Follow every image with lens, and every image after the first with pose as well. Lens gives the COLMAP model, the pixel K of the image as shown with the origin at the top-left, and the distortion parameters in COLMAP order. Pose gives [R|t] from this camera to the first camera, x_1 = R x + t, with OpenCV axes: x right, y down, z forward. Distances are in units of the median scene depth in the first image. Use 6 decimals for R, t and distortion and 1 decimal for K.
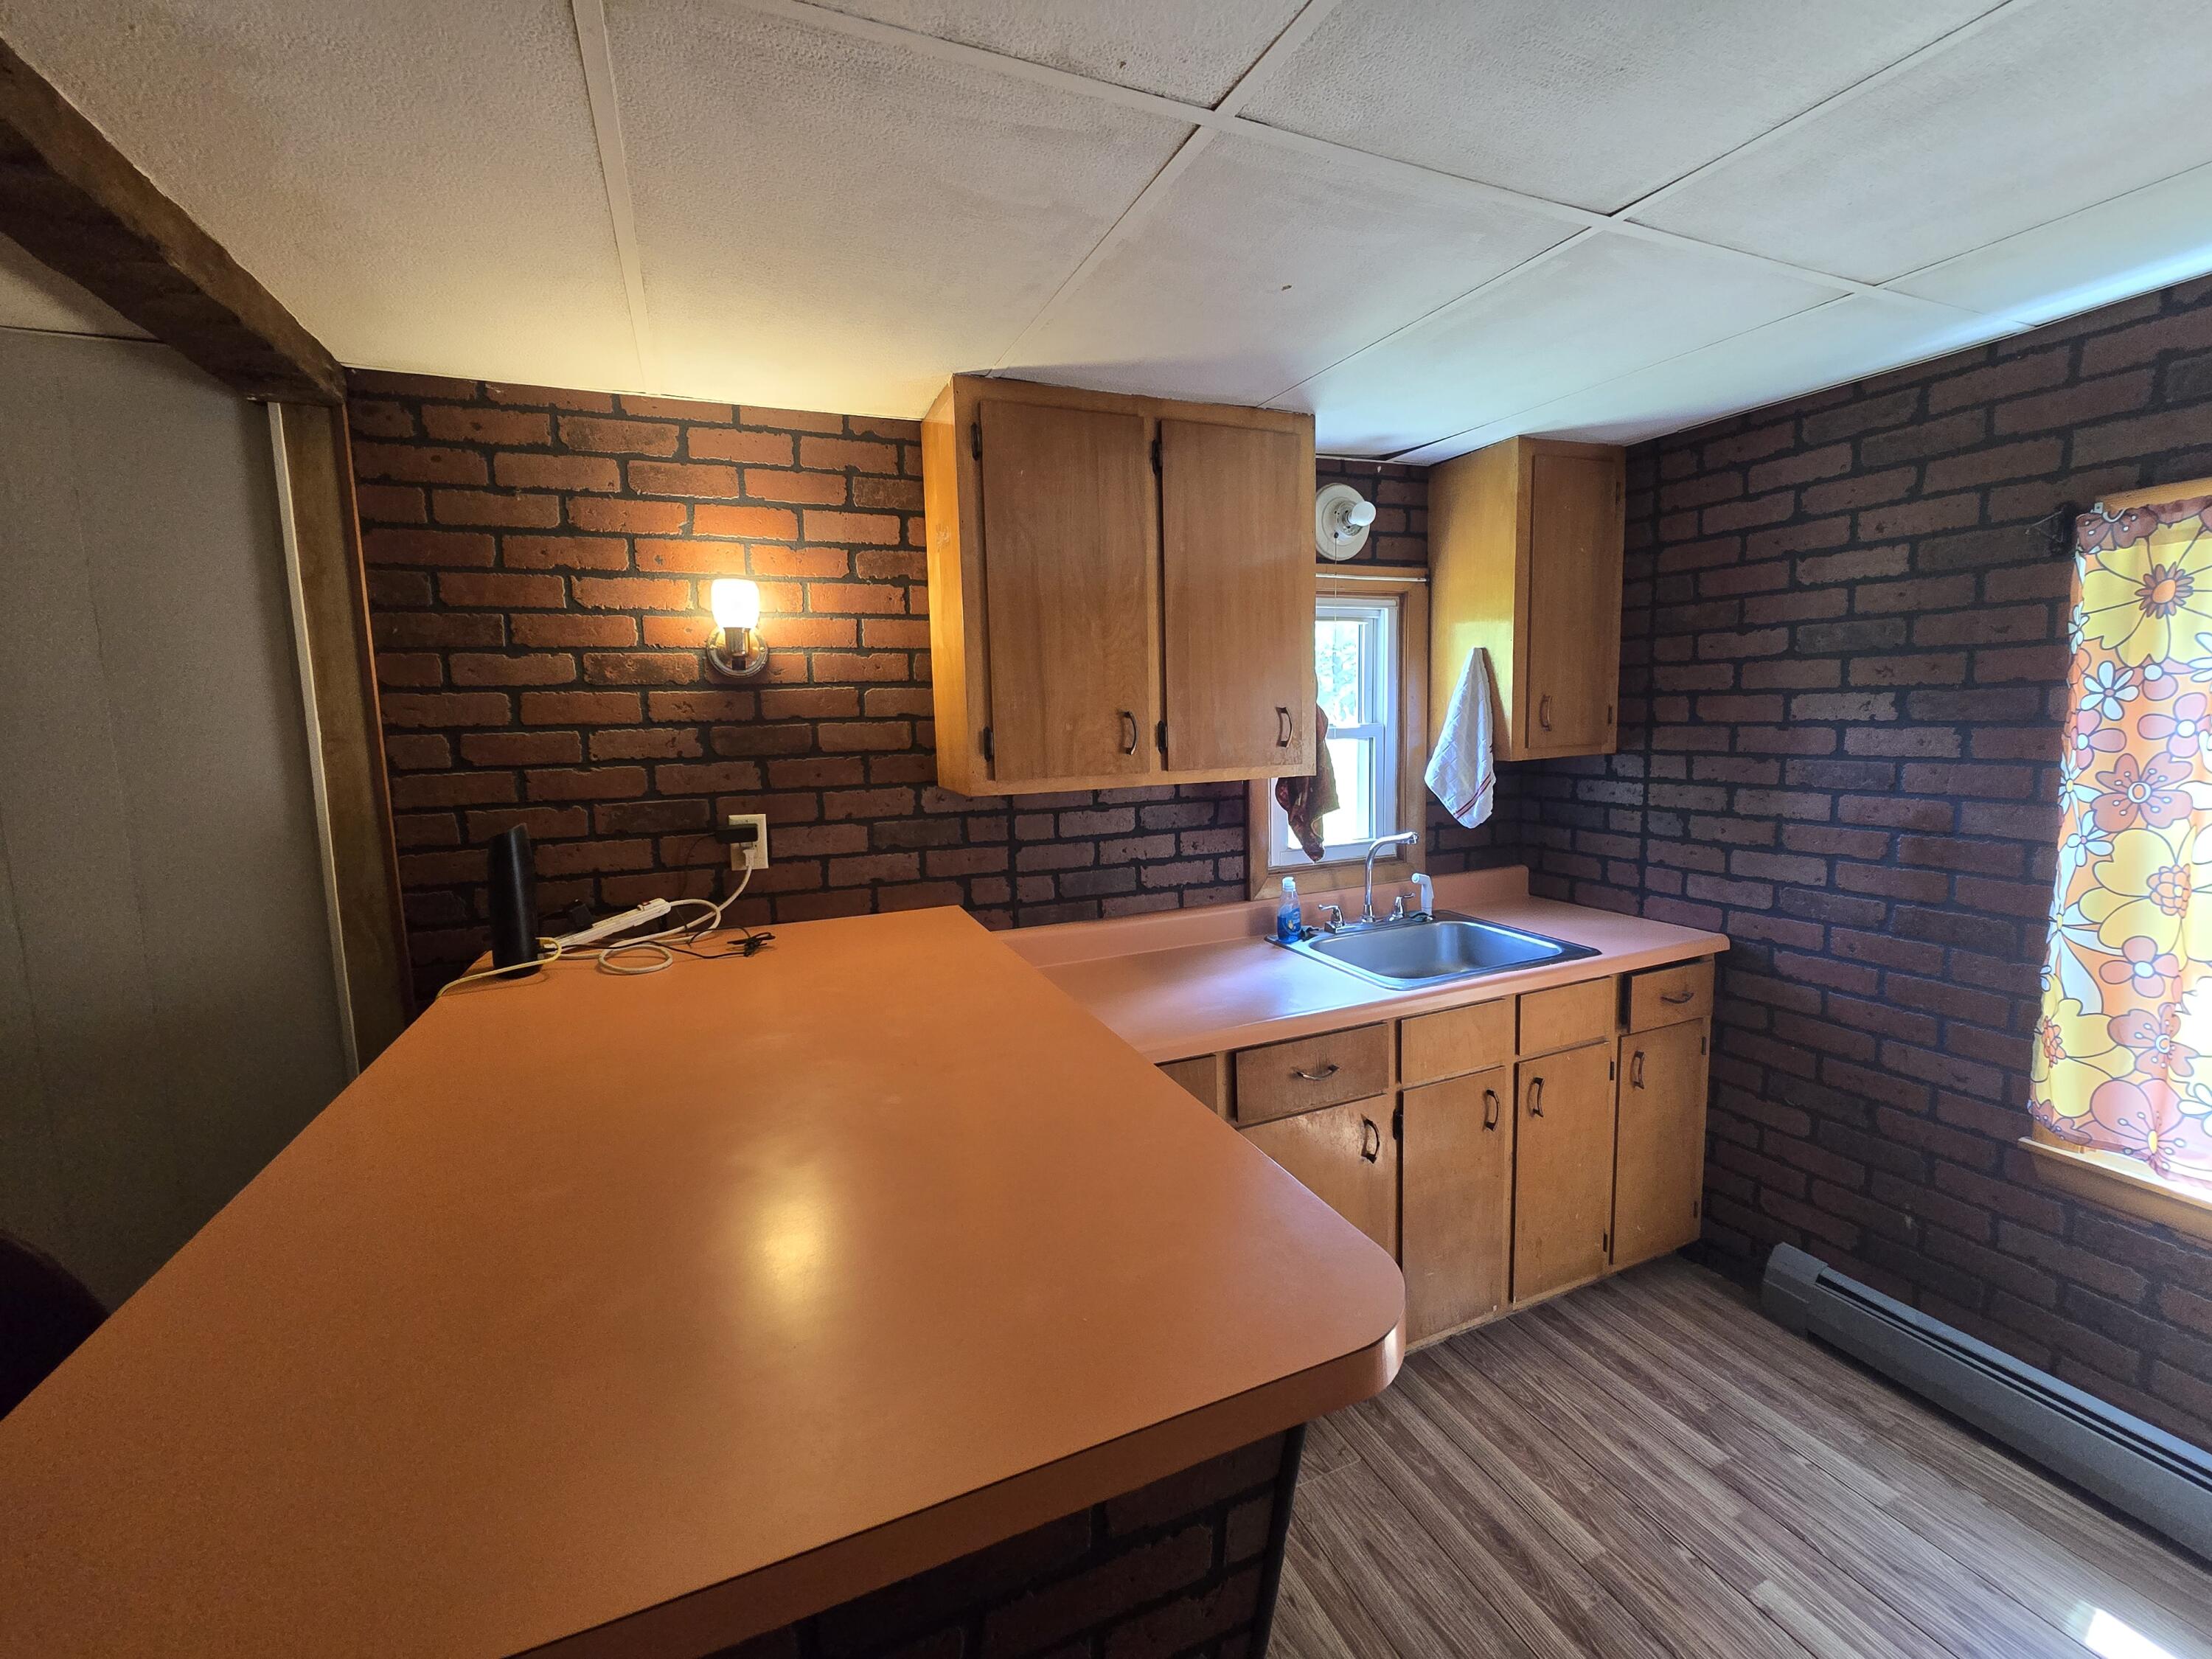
lens RADIAL K [[904.0, 0, 1101.3], [0, 904.0, 822.0], [0, 0, 1]] dist [-0.005692, 0.000839]
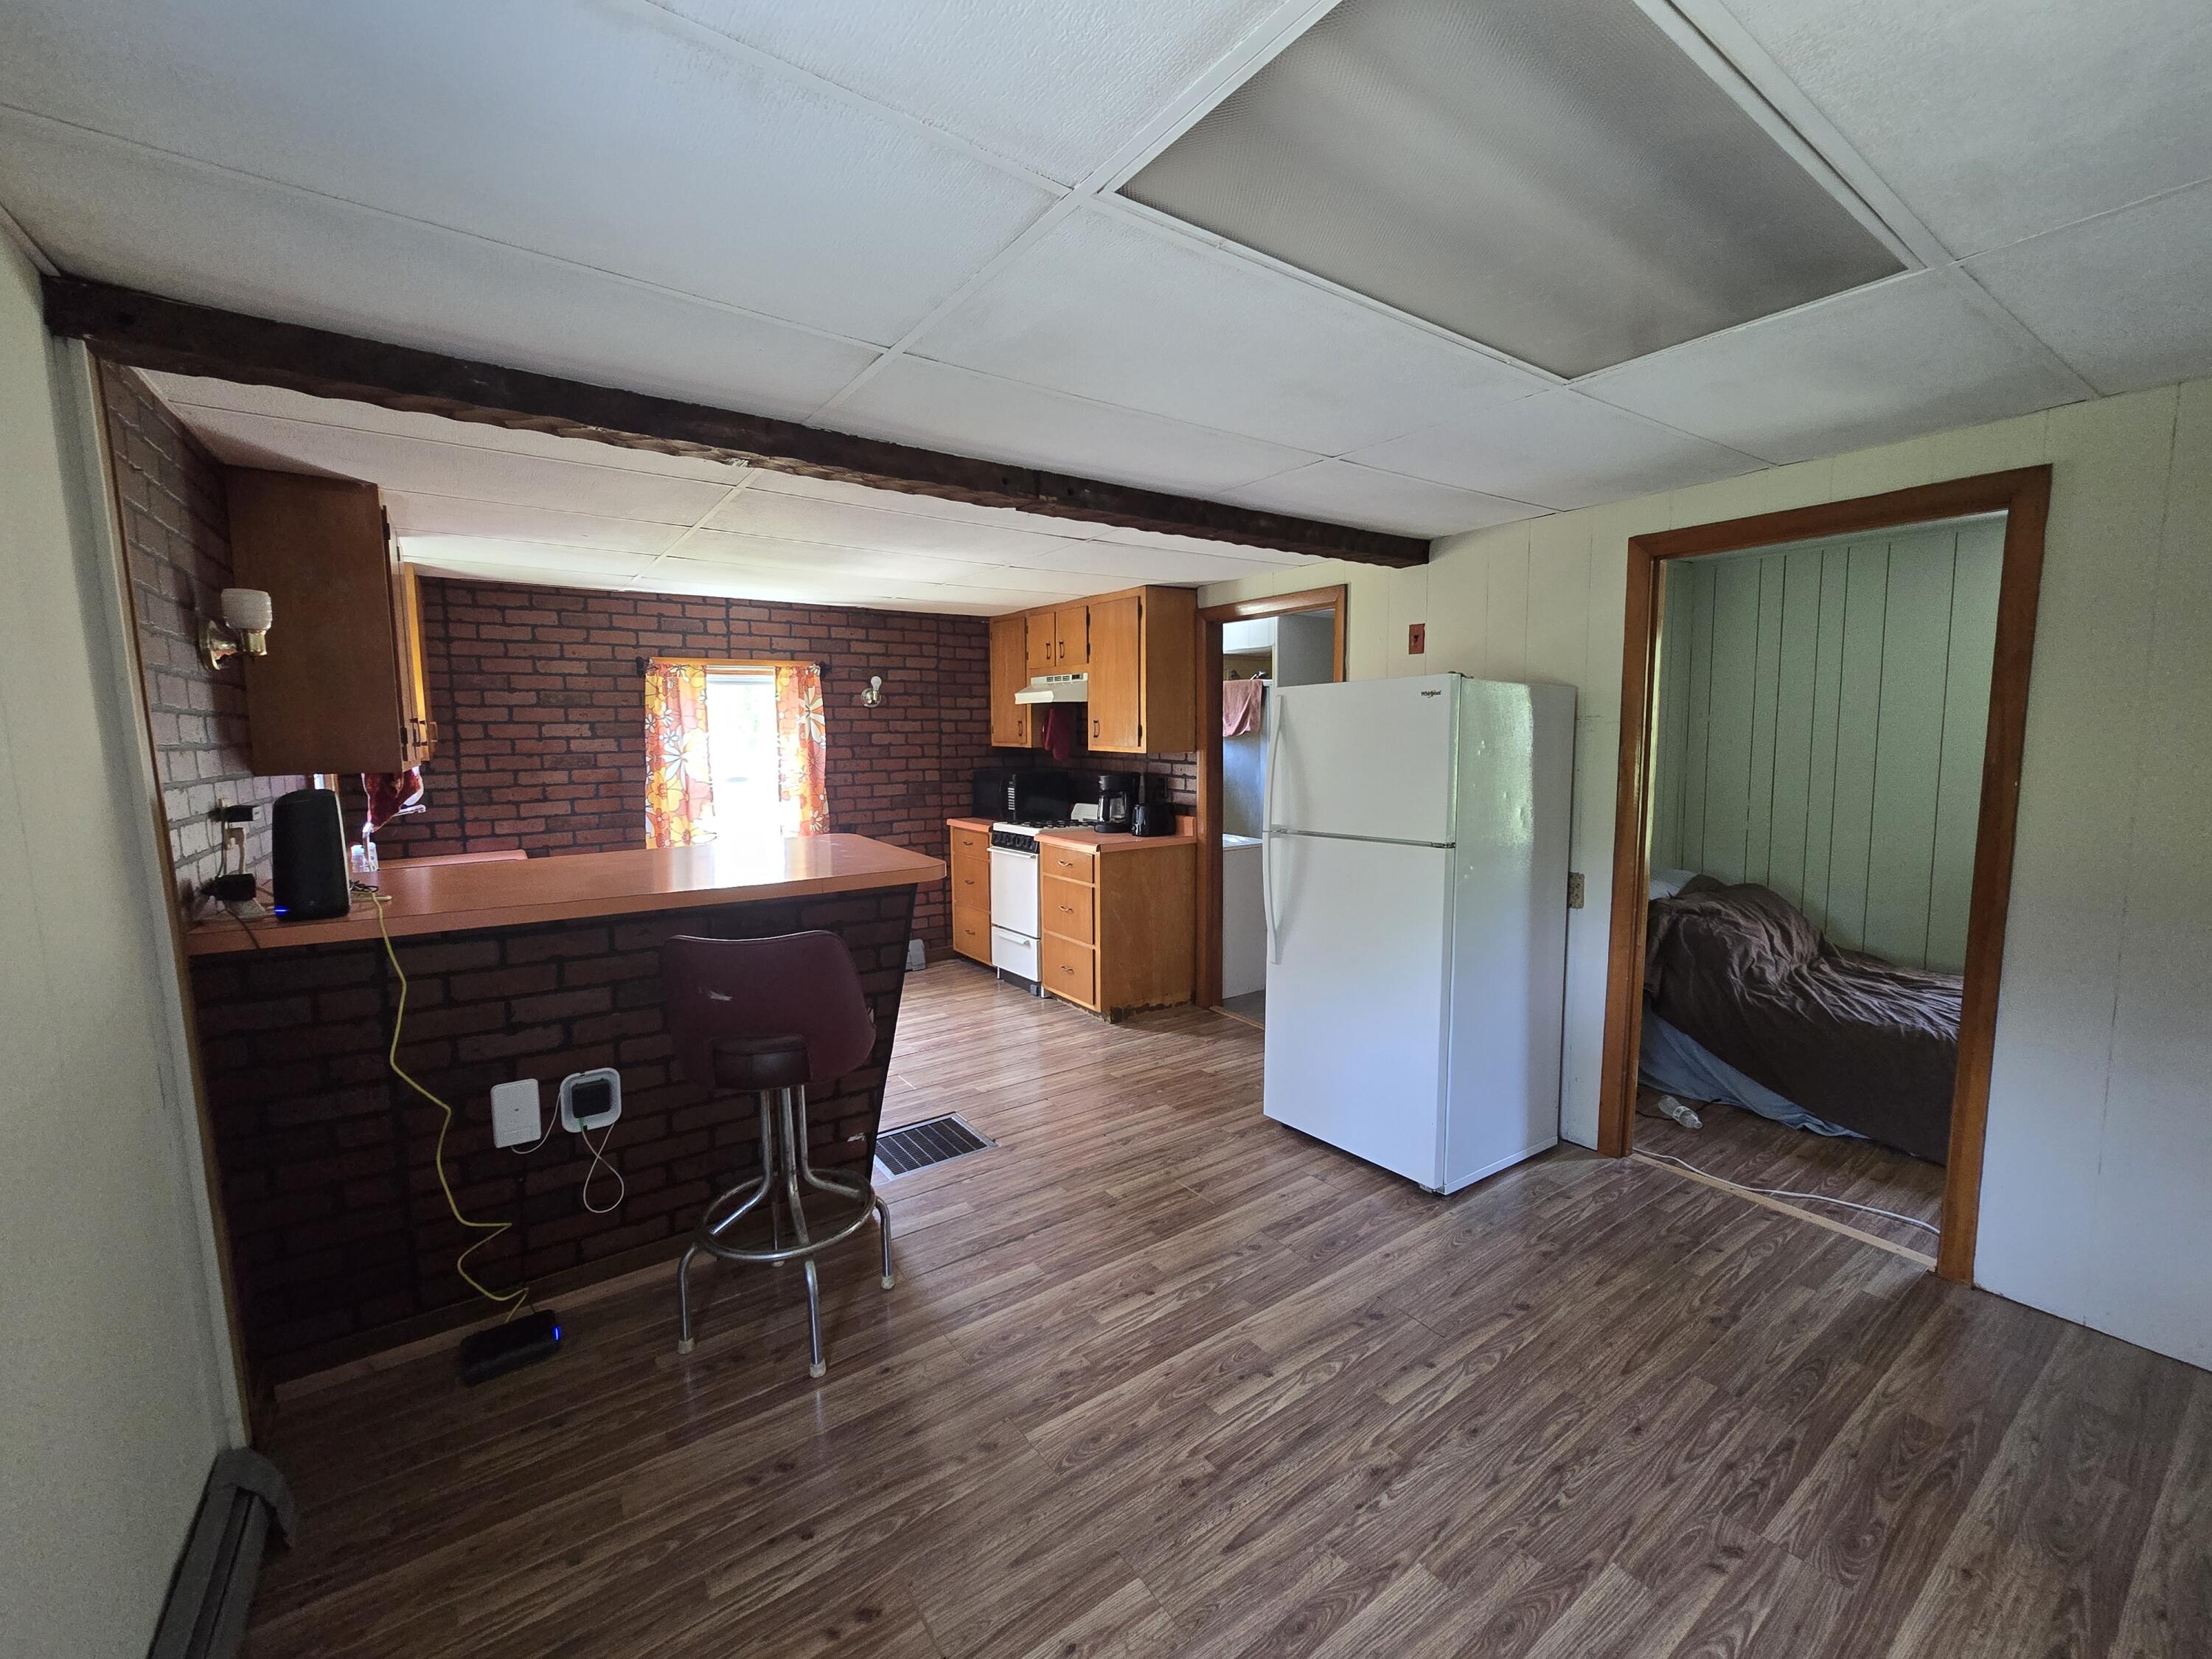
lens RADIAL K [[904.0, 0, 1111.4], [0, 904.0, 827.2], [0, 0, 1]] dist [-0.005692, 0.000839]
pose [[-0.208827, -0.074790, 0.975089, -1.585164], [0.138761, 0.984718, 0.105246, 0.056727], [-0.968058, 0.157283, -0.195258, 0.174326]]
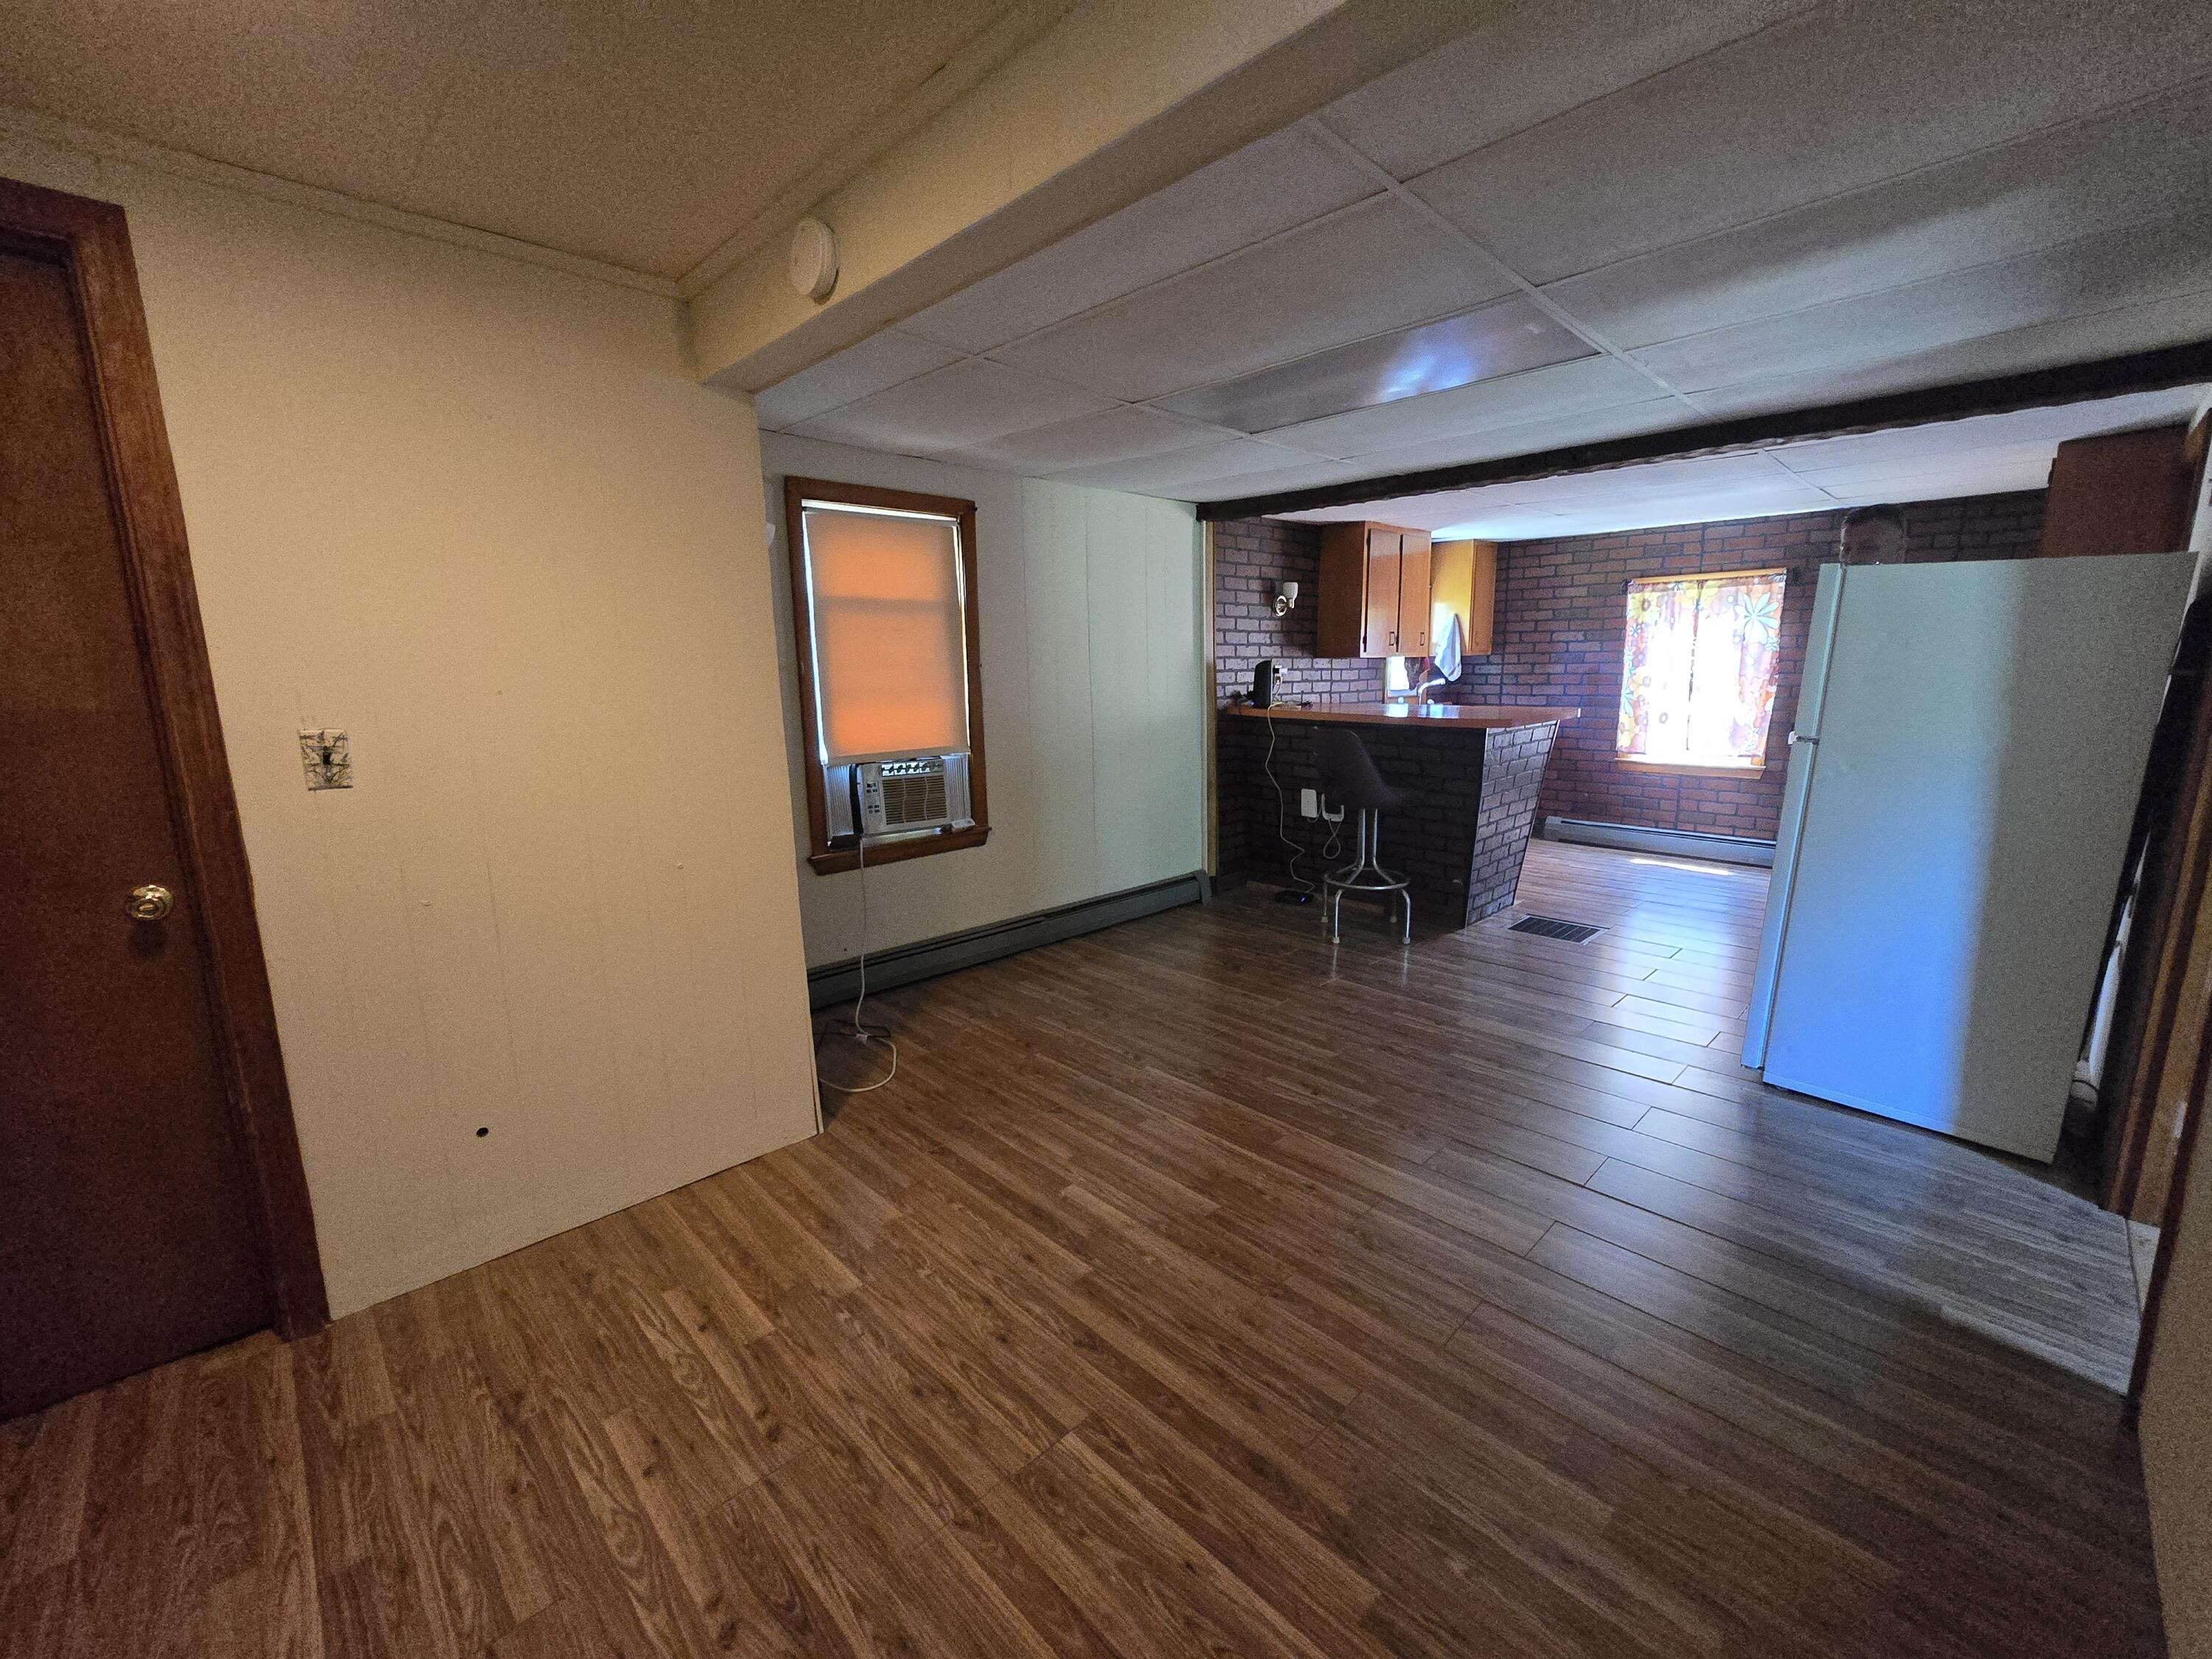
lens RADIAL K [[904.0, 0, 1100.0], [0, 904.0, 825.9], [0, 0, 1]] dist [-0.005692, 0.000839]
pose [[0.936463, -0.049688, 0.347228, -1.829768], [0.032914, 0.997996, 0.054045, 0.307963], [-0.349218, -0.039183, 0.936222, -1.406118]]
